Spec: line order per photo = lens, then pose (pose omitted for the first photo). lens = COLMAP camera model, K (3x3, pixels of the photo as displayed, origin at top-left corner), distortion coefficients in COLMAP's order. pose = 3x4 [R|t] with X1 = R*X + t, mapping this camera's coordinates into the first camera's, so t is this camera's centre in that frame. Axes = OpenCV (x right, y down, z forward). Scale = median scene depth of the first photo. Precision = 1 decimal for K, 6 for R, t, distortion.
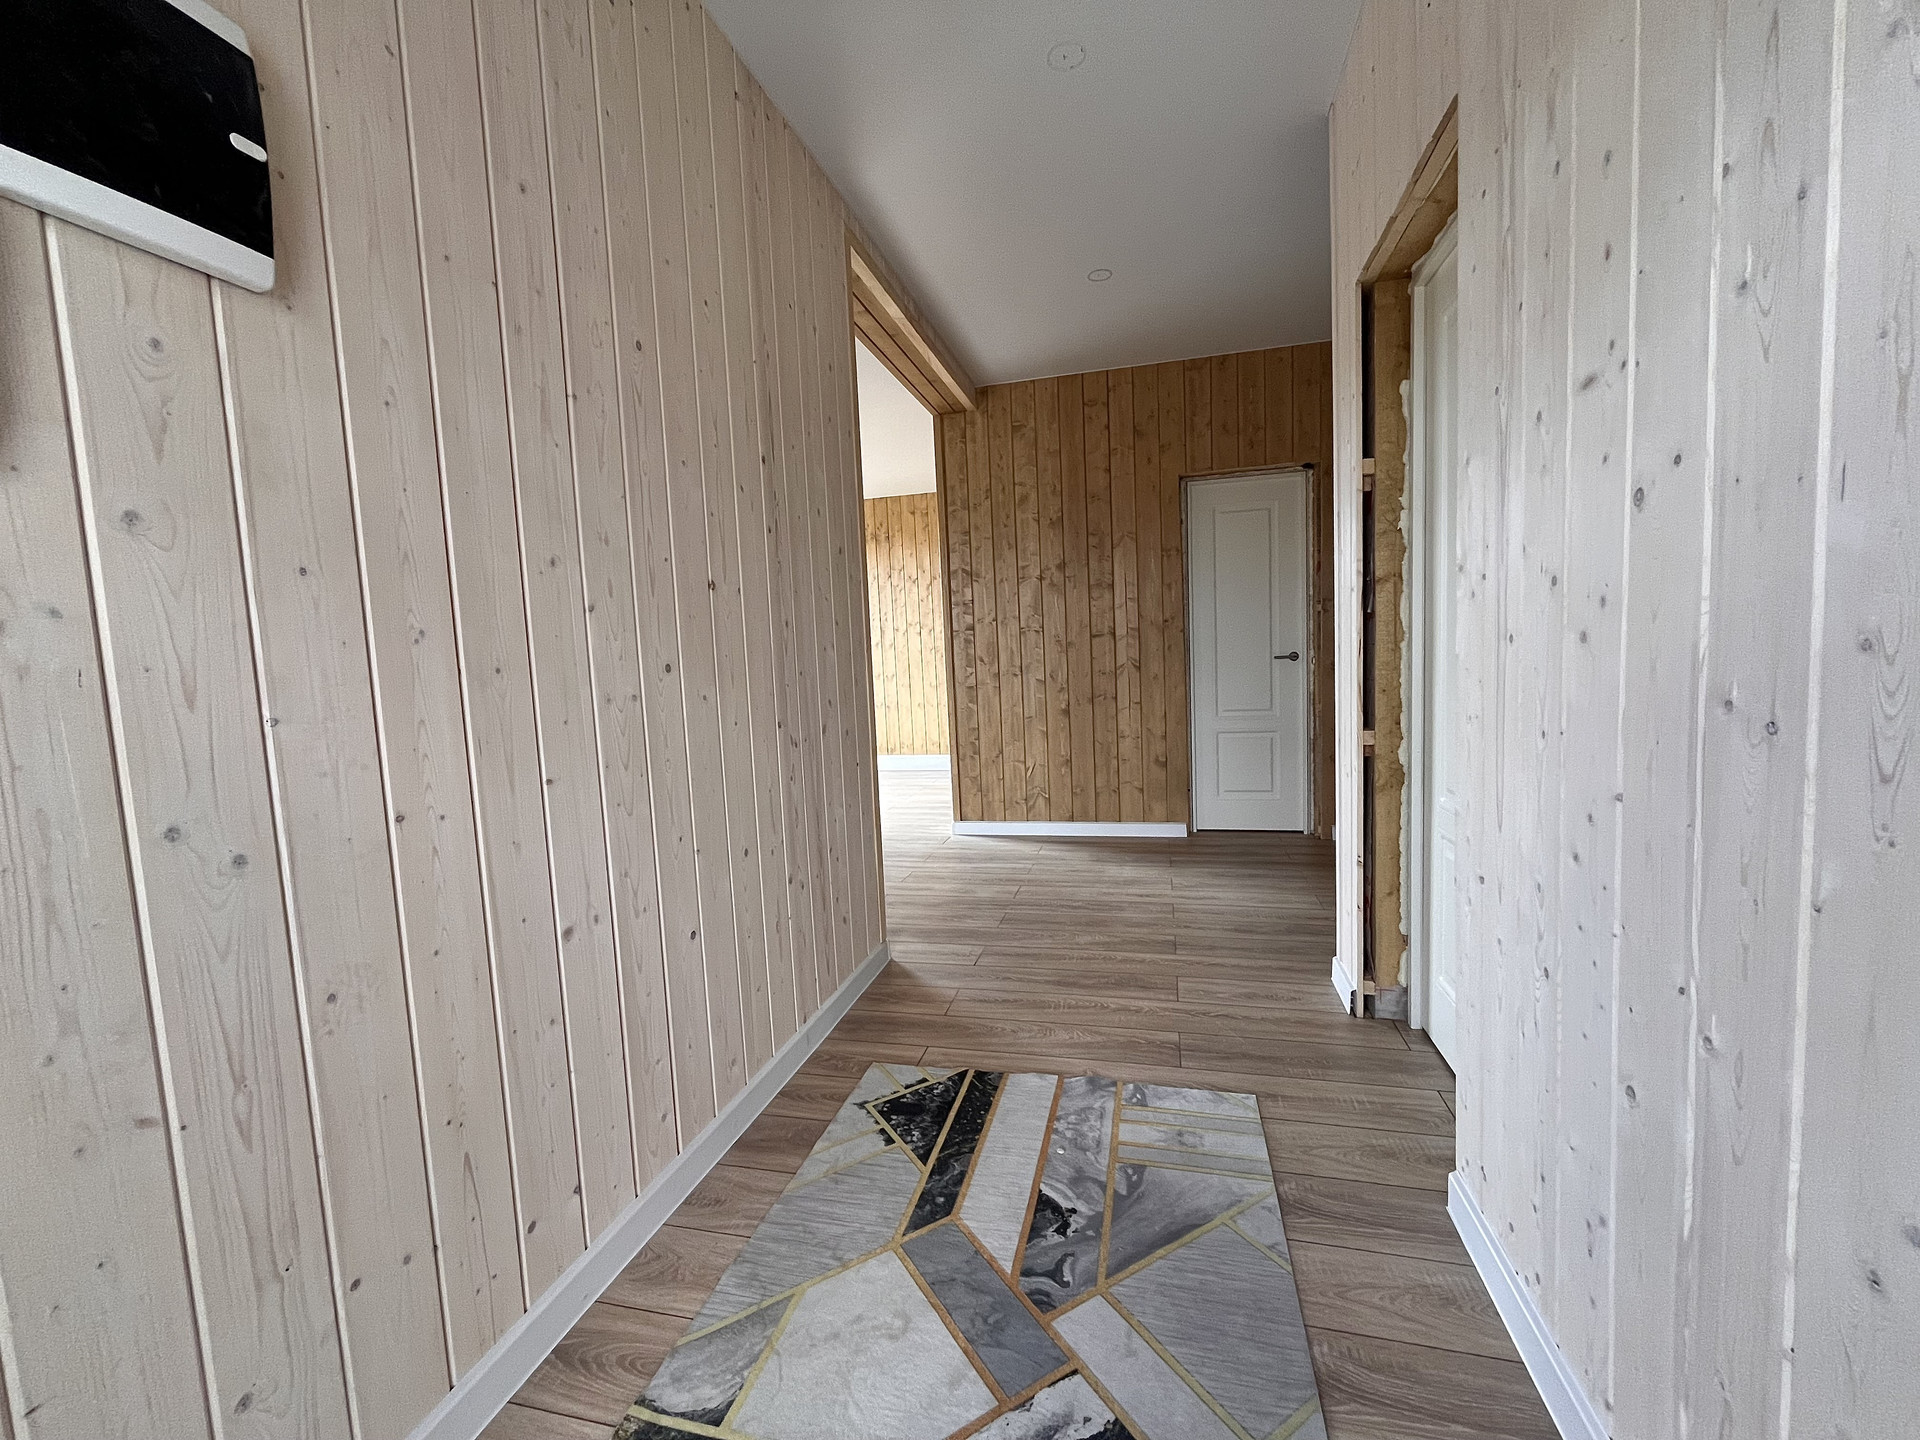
lens RADIAL K [[776.4, 0, 963.3], [0, 776.4, 720.9], [0, 0, 1]] dist [0.000452, 0.000051]
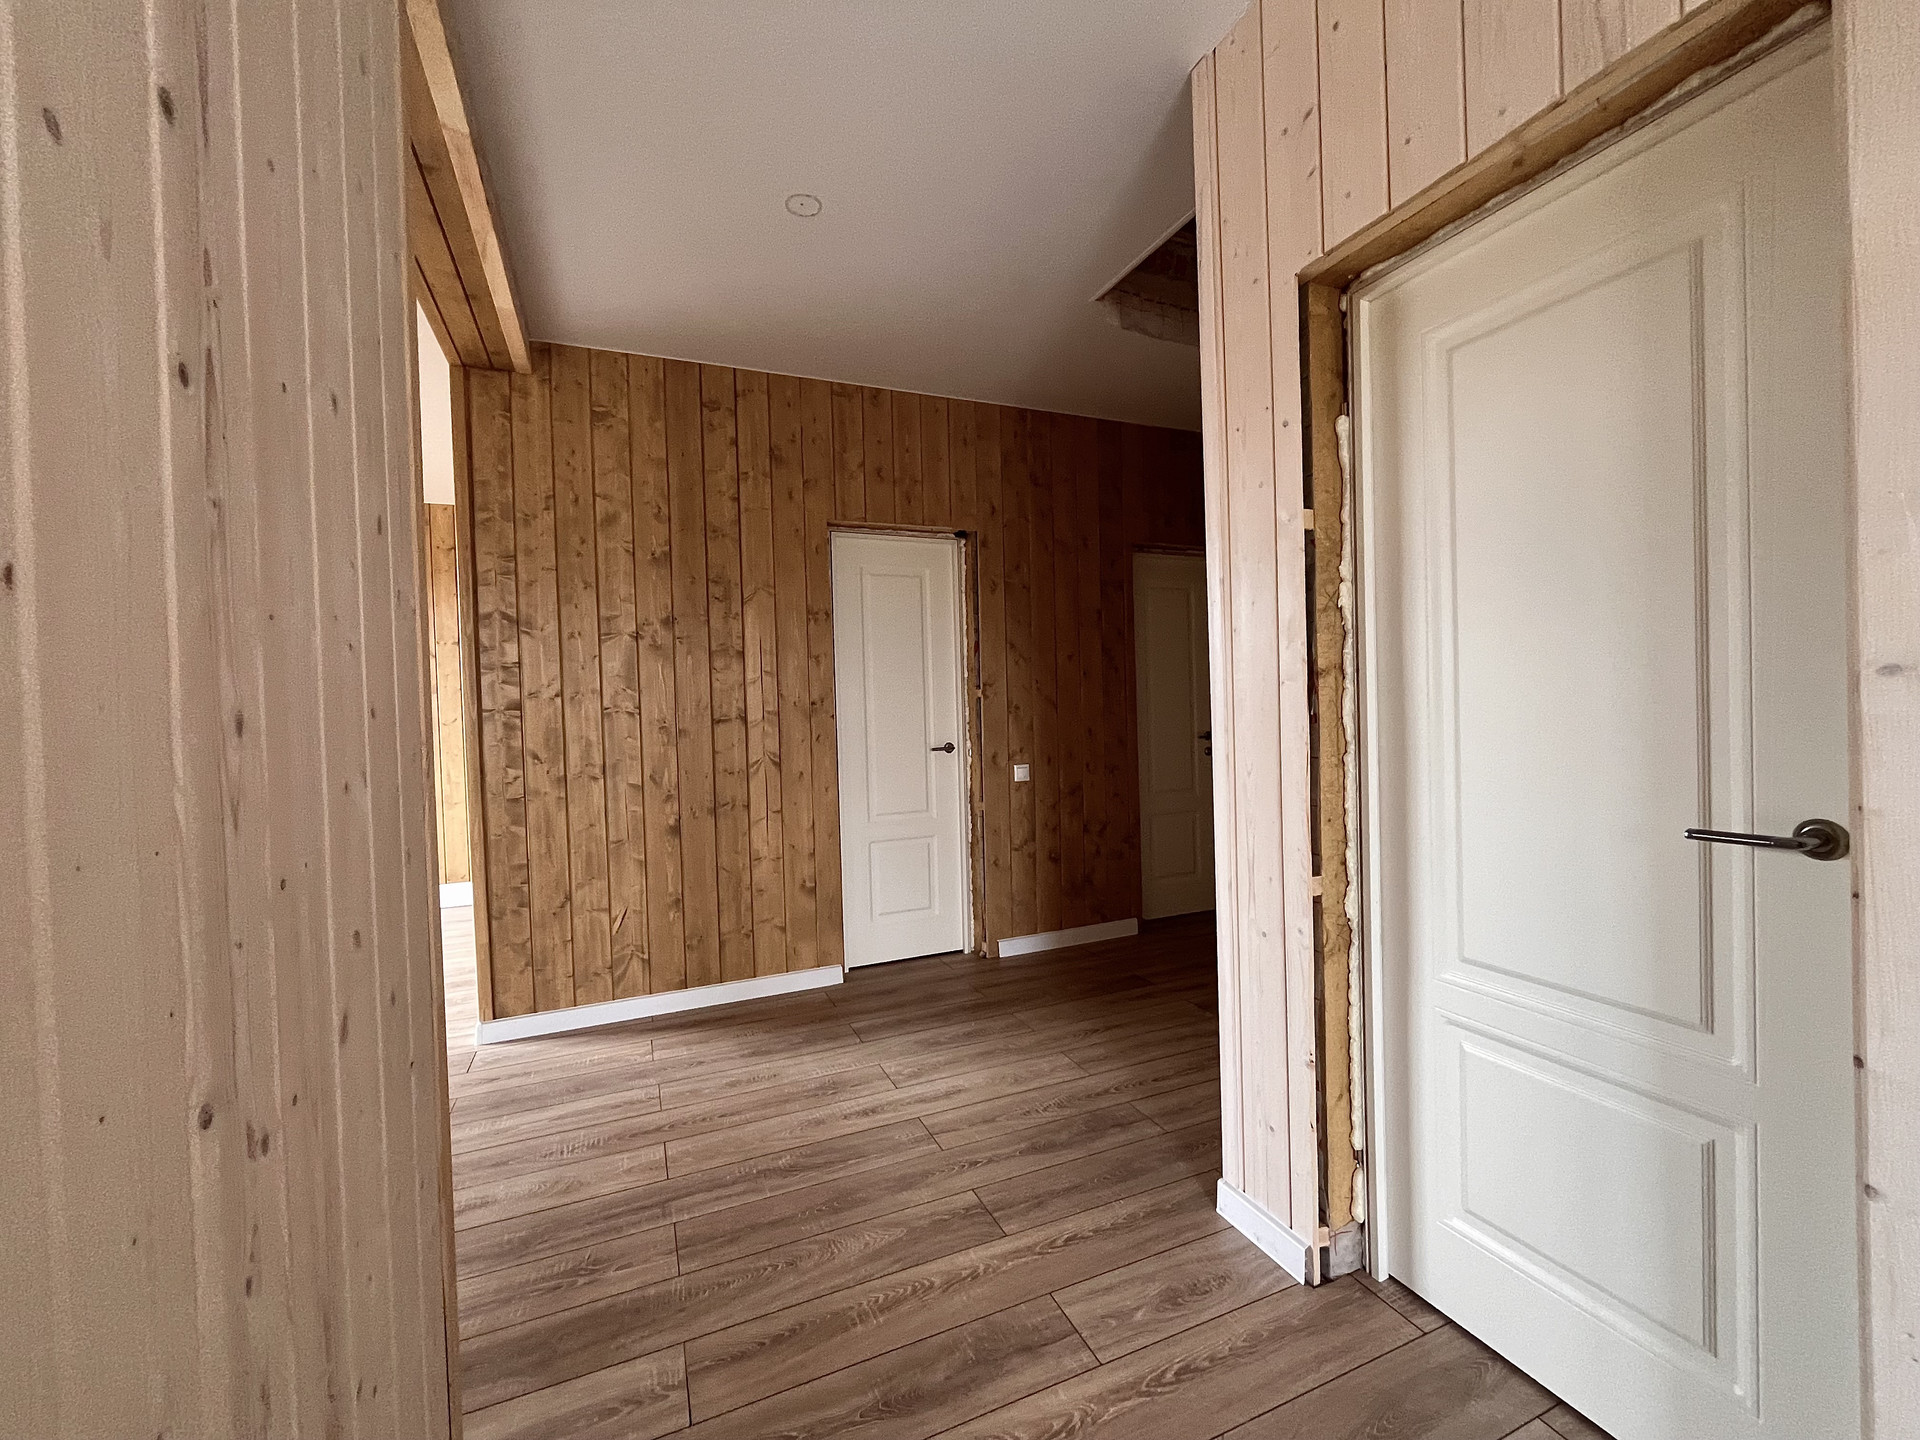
lens RADIAL K [[781.9, 0, 958.0], [0, 781.9, 722.1], [0, 0, 1]] dist [-0.004925, 0.000037]
pose [[0.797750, 0.009807, 0.602909, -0.090905], [0.045373, 0.996057, -0.076239, -0.044138], [-0.601279, 0.088175, 0.794159, 0.295799]]
